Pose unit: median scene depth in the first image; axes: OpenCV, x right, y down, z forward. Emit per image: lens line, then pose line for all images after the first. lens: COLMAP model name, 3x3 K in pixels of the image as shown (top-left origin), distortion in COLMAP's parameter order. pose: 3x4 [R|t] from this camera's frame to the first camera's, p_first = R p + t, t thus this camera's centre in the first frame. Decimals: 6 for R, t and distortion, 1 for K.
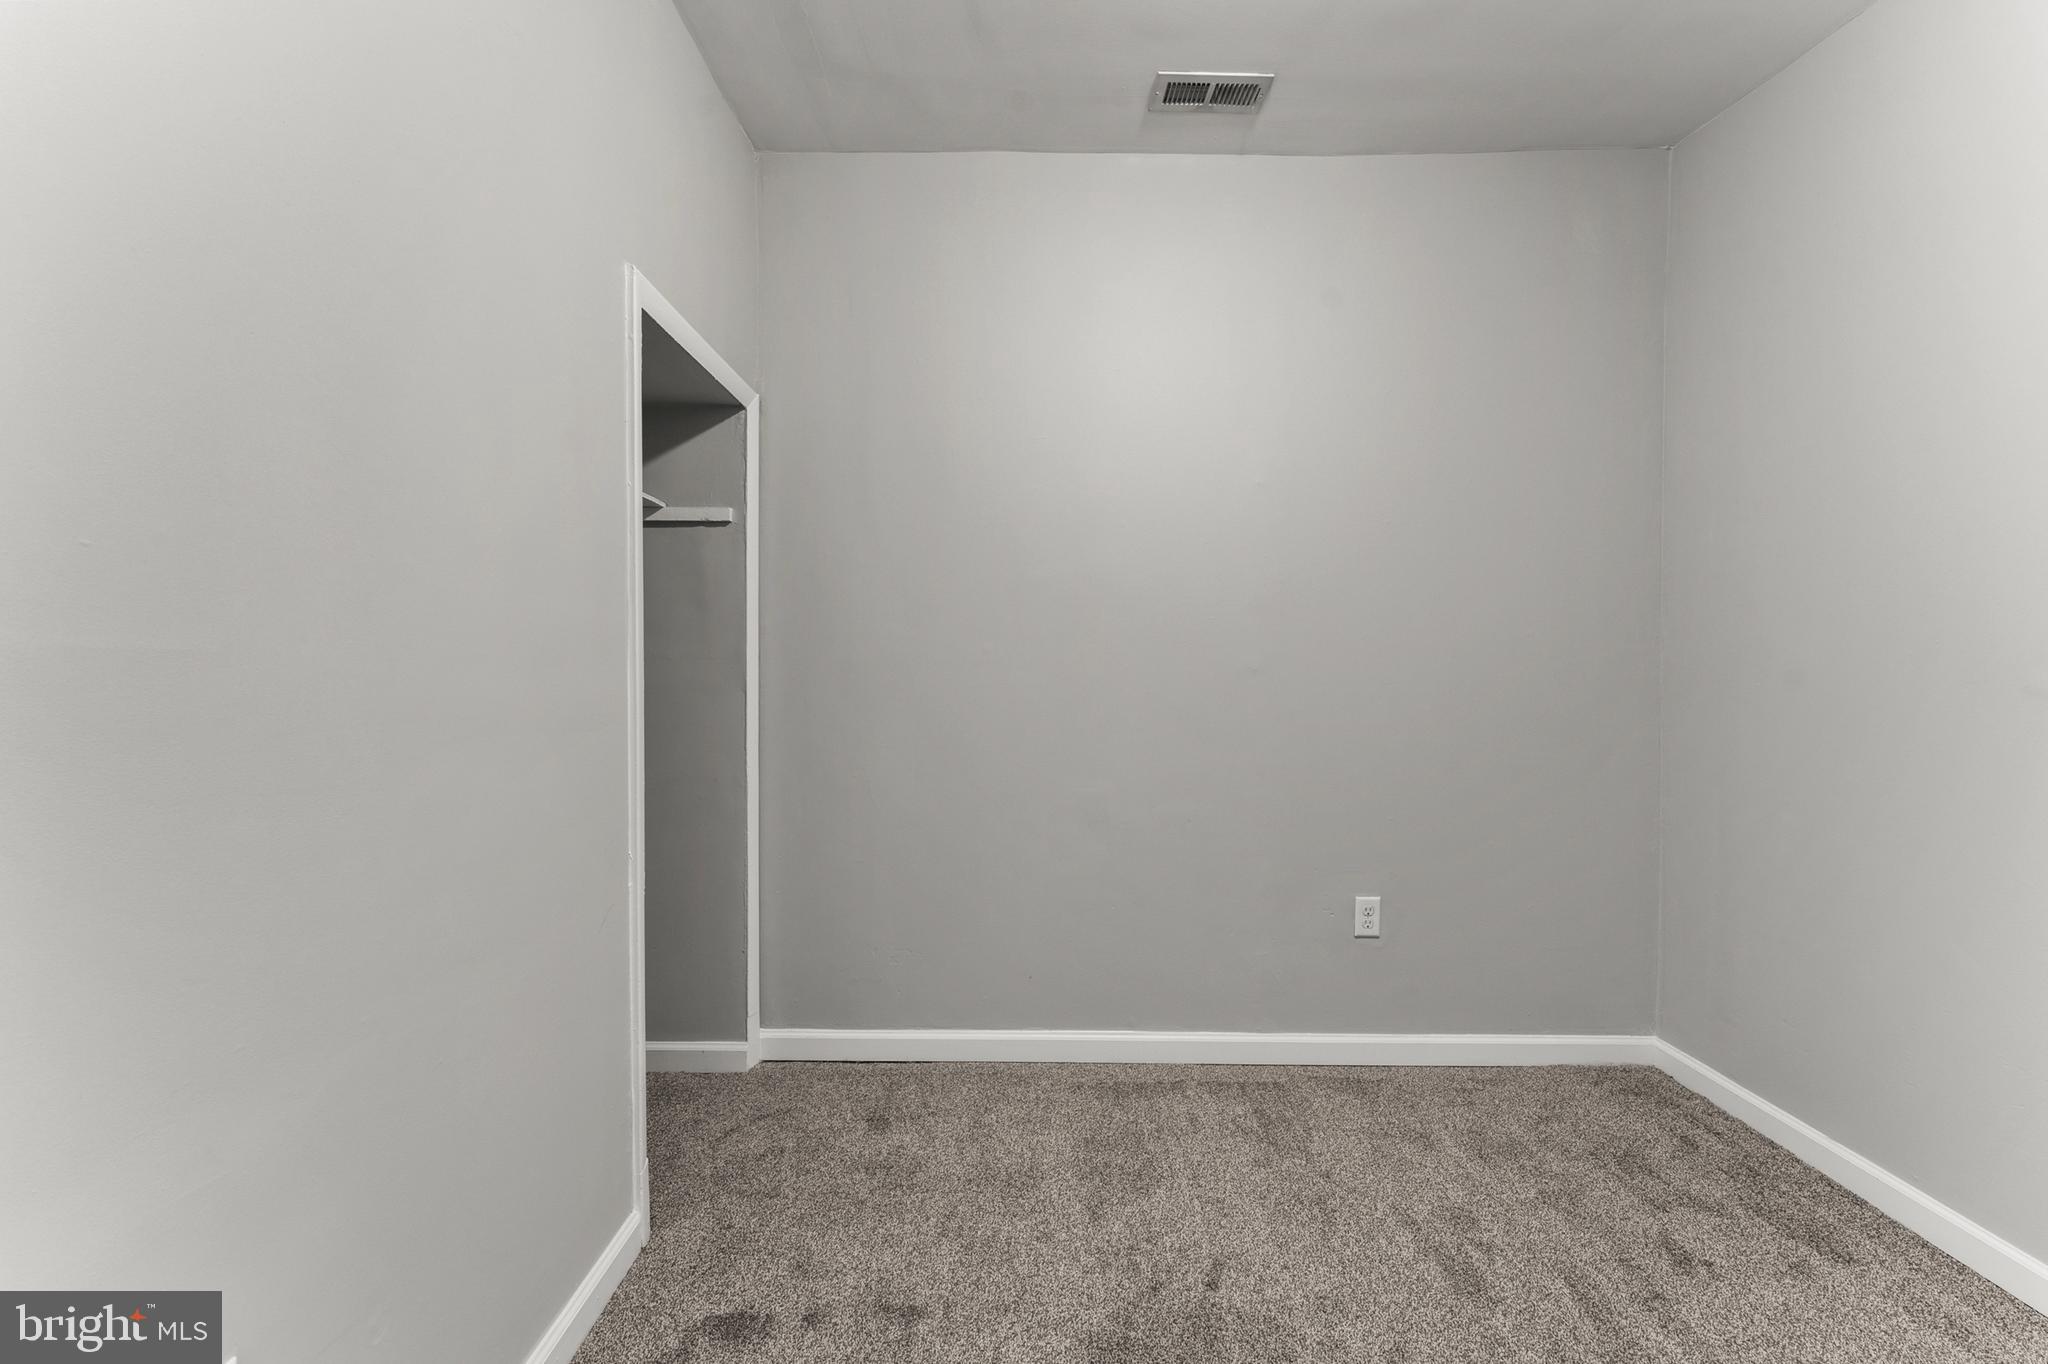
lens RADIAL K [[837.6, 0, 1026.5], [0, 837.6, 668.4], [0, 0, 1]] dist [0.000860, 0.000045]
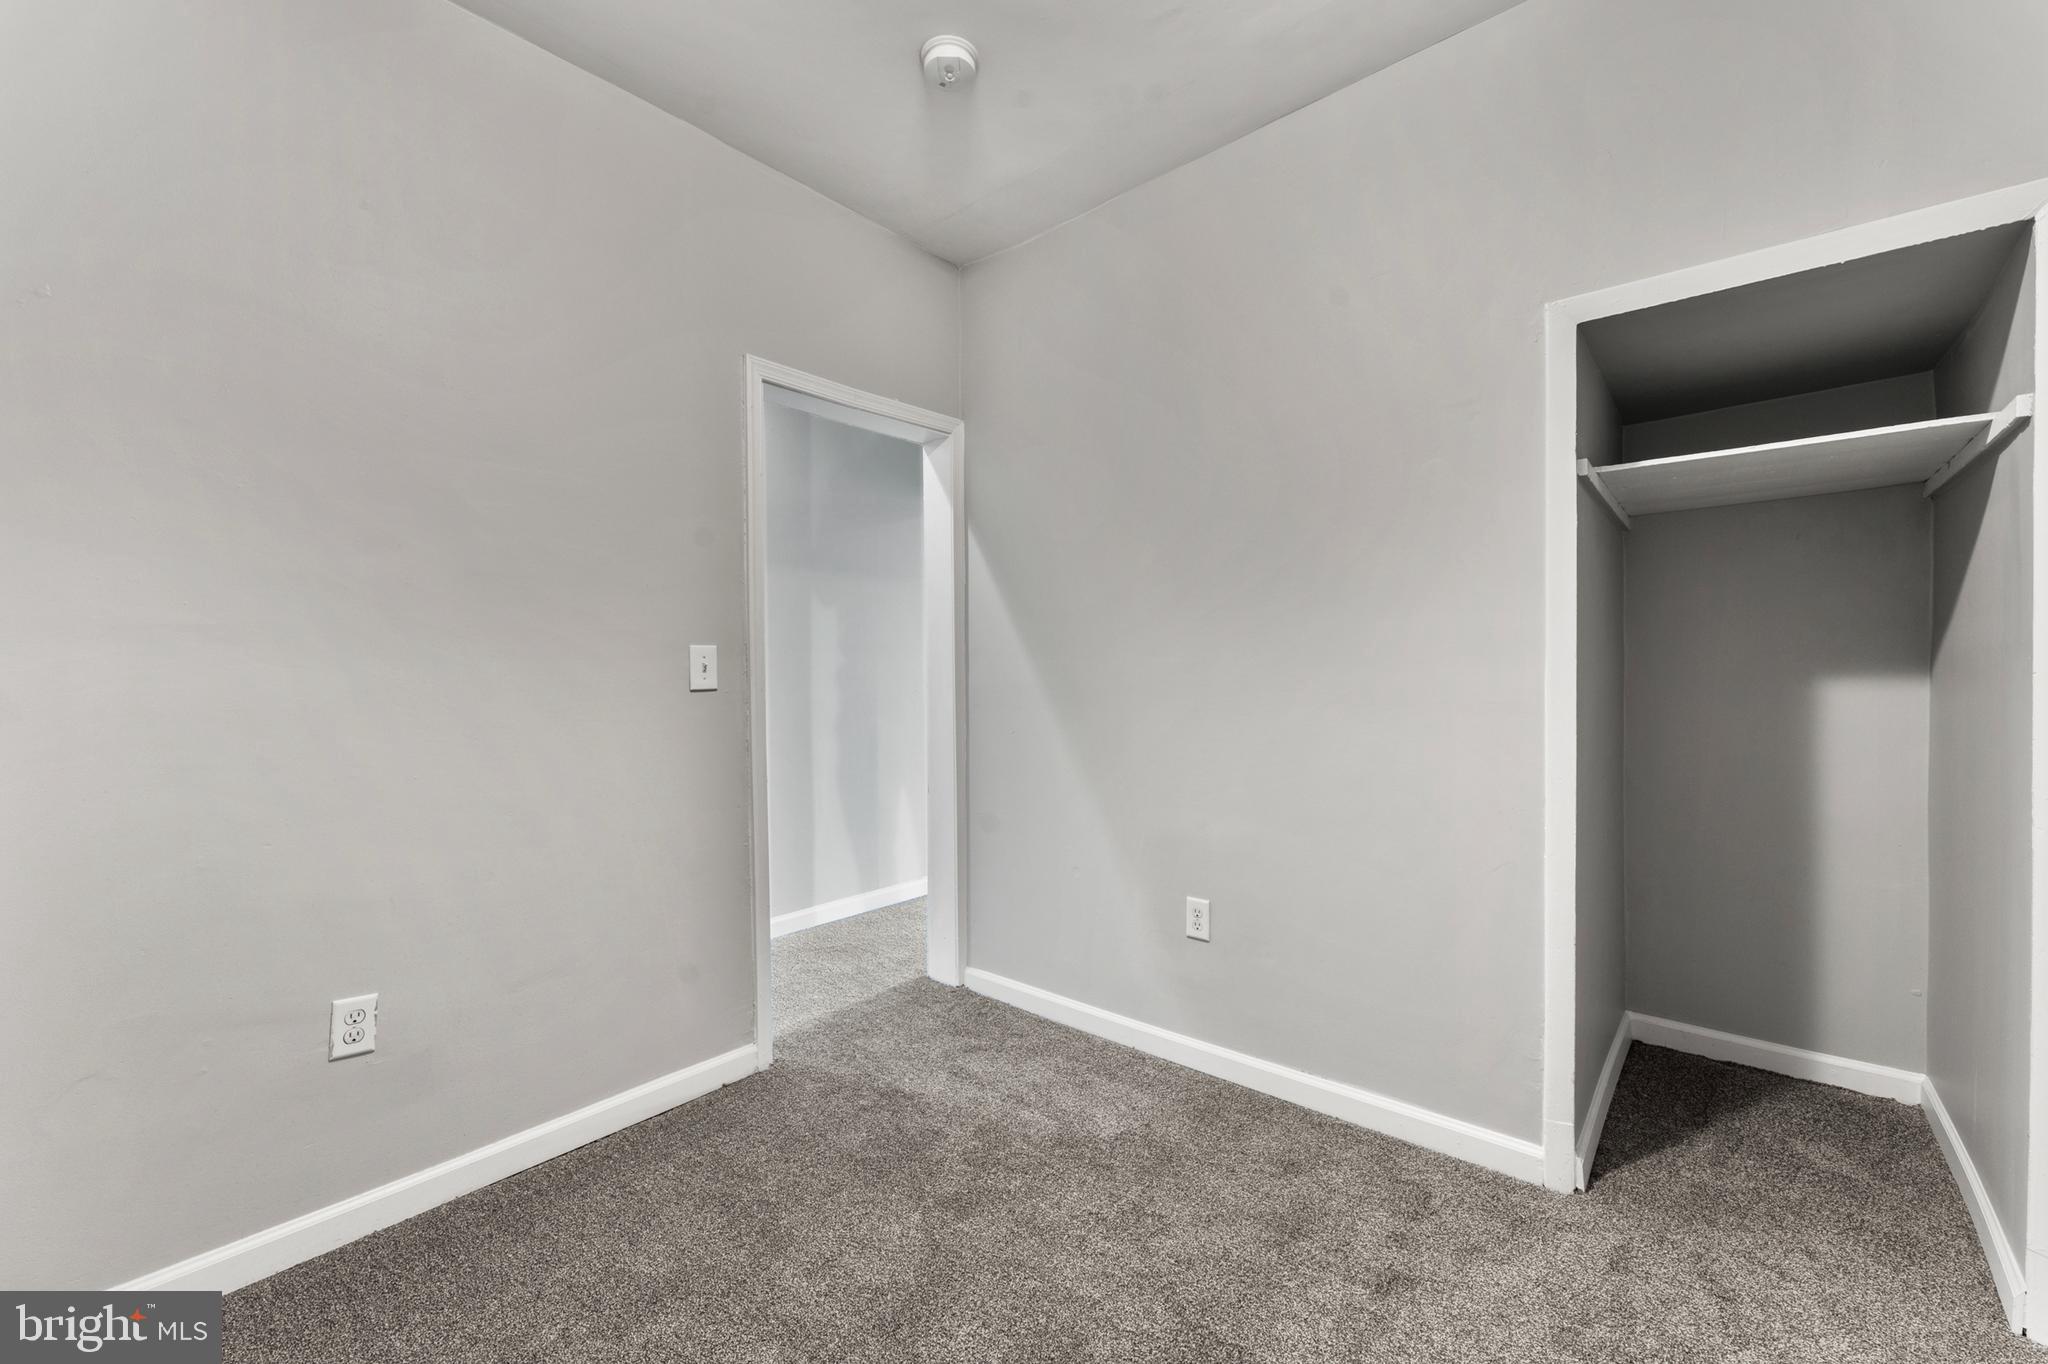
lens RADIAL K [[827.4, 0, 1010.6], [0, 827.4, 667.5], [0, 0, 1]] dist [0.001279, -0.000117]
pose [[-0.669590, 0.002711, -0.742726, 0.654973], [0.002551, 0.999996, 0.001351, 0.001942], [0.742727, -0.000990, -0.669594, 0.957657]]
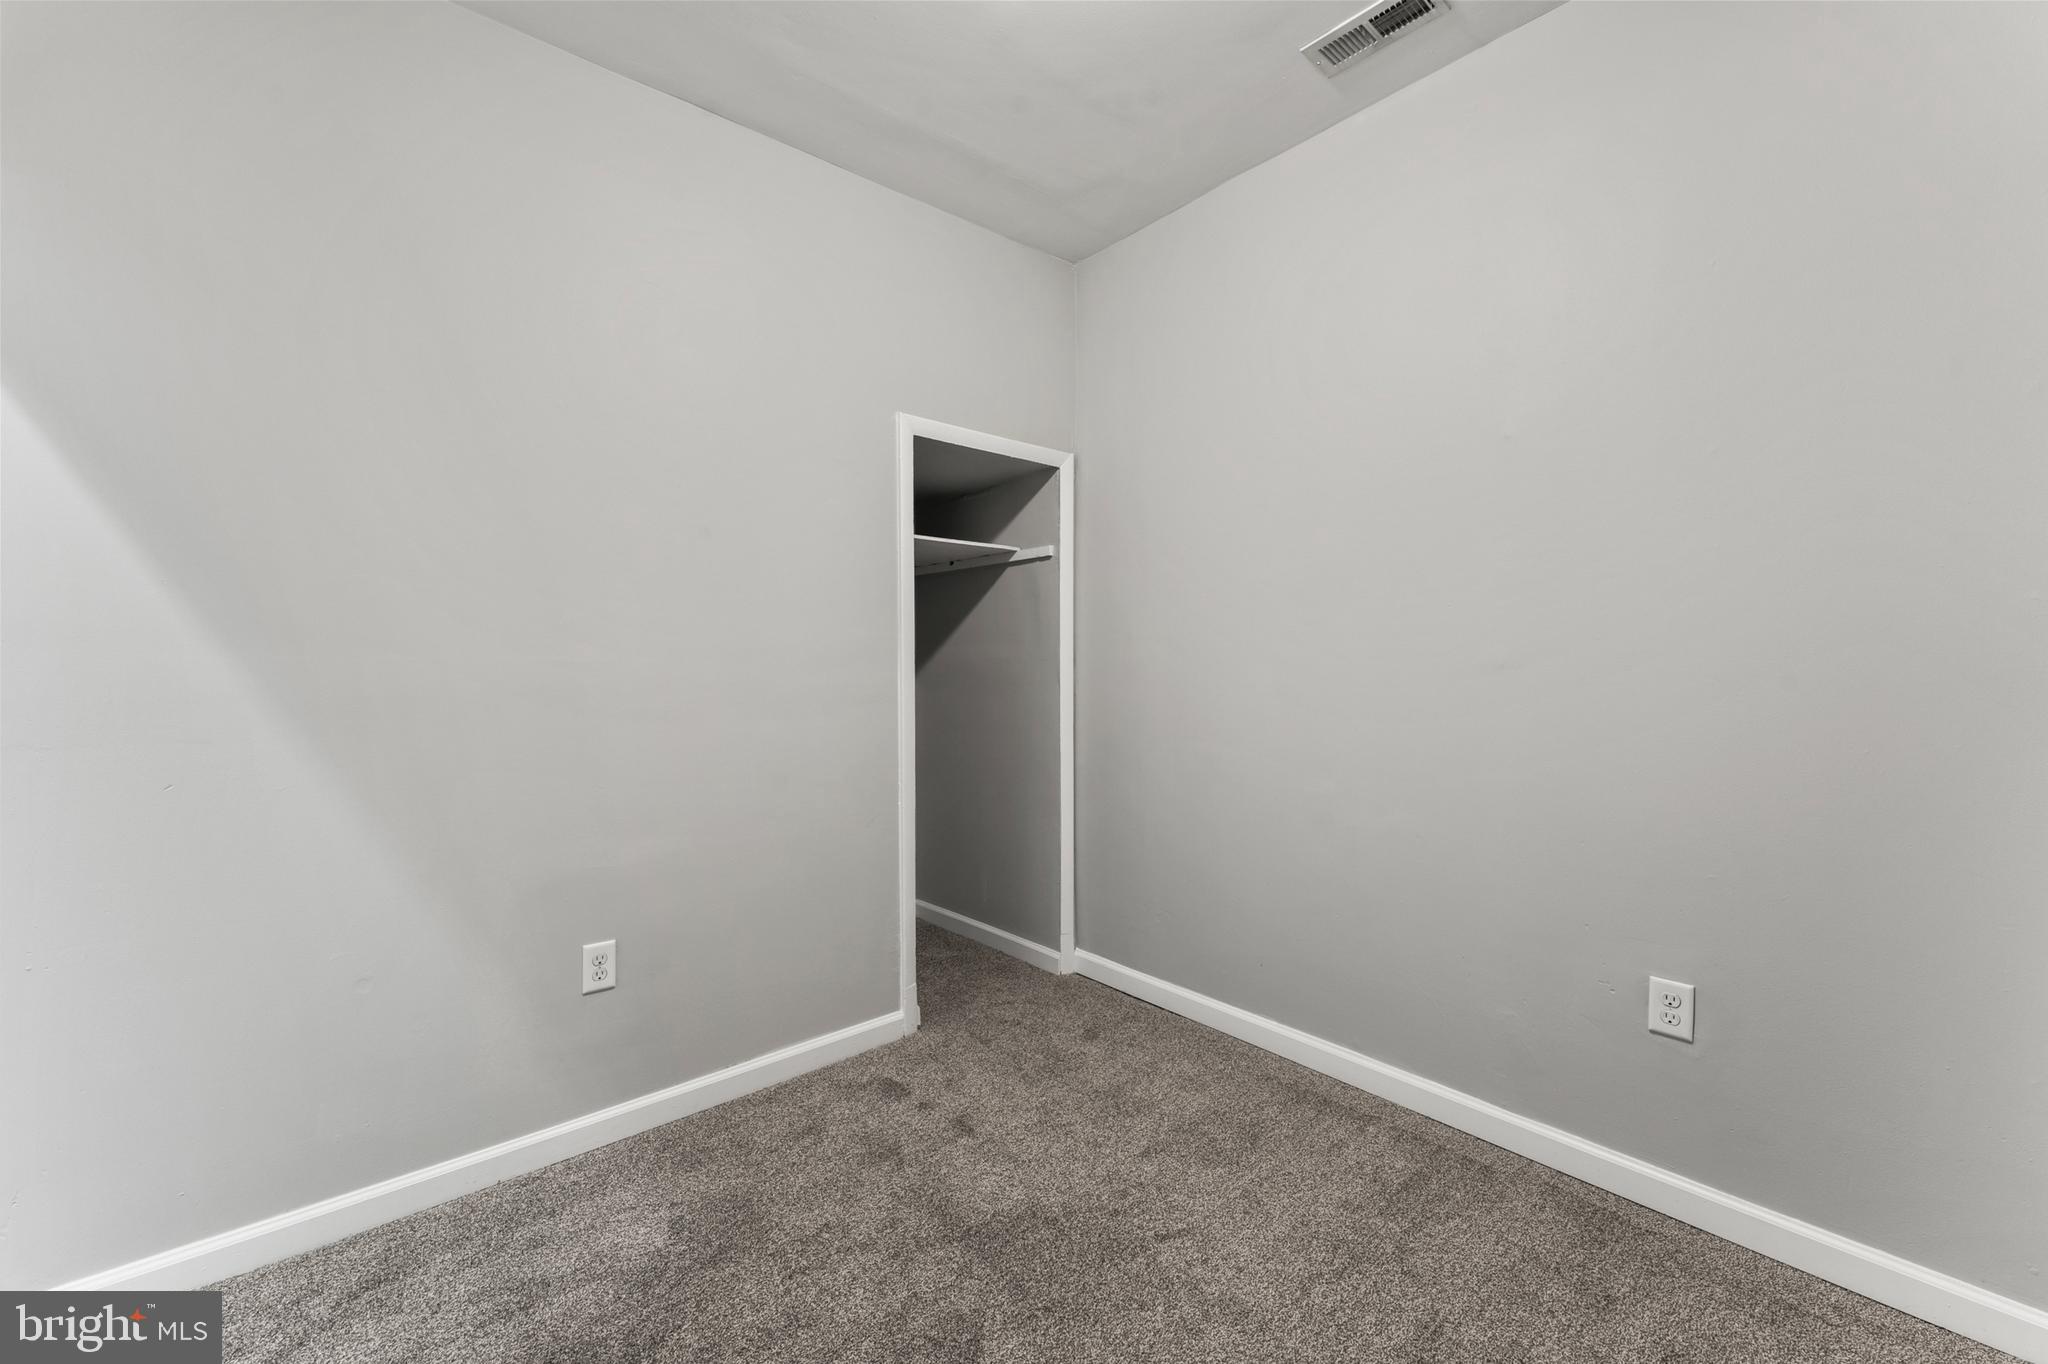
lens RADIAL K [[827.4, 0, 1010.6], [0, 827.4, 667.5], [0, 0, 1]] dist [0.001279, -0.000117]
pose [[0.636927, -0.006120, -0.770900, 0.685506], [0.002841, 0.999980, -0.005592, 0.009350], [0.770919, 0.001372, 0.636932, 0.132137]]
